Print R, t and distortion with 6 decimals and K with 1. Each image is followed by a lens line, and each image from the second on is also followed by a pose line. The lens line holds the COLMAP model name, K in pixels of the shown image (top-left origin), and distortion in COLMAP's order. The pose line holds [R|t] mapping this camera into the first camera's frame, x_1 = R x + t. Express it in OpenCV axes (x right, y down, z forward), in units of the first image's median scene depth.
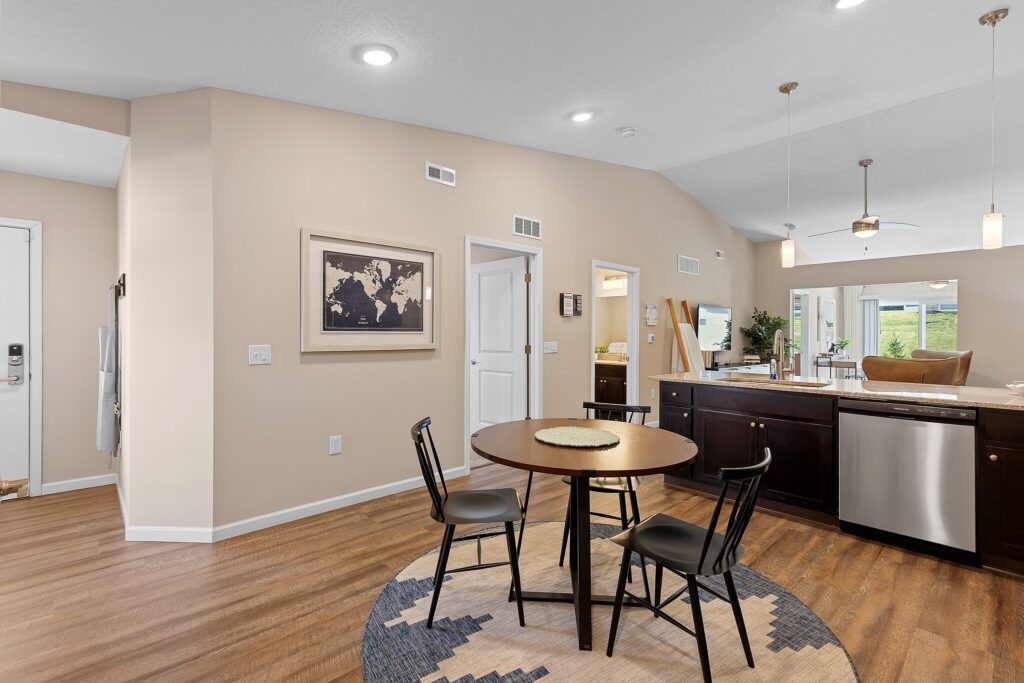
lens RADIAL K [[462.6, 0, 511.3], [0, 462.6, 338.9], [0, 0, 1]] dist [0.000149, 0.000768]
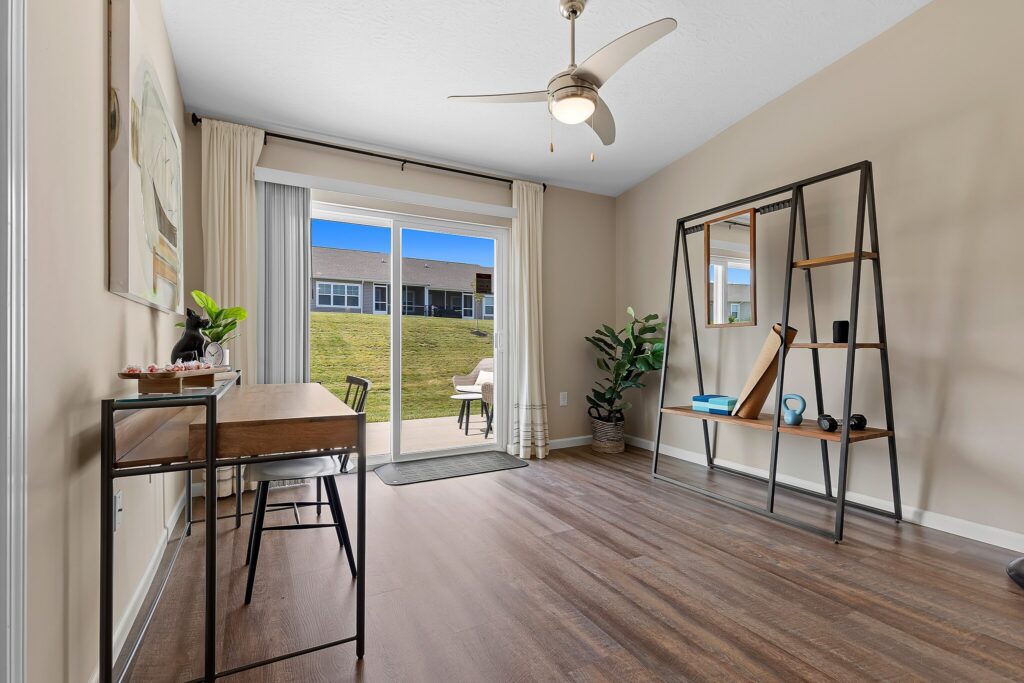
lens RADIAL K [[462.6, 0, 511.0], [0, 462.6, 341.6], [0, 0, 1]] dist [0.000149, 0.000768]
pose [[0.246618, -0.001613, 0.969111, 0.547710], [0.002754, 0.999996, 0.000964, 0.021245], [-0.969109, 0.002431, 0.246621, 0.834285]]
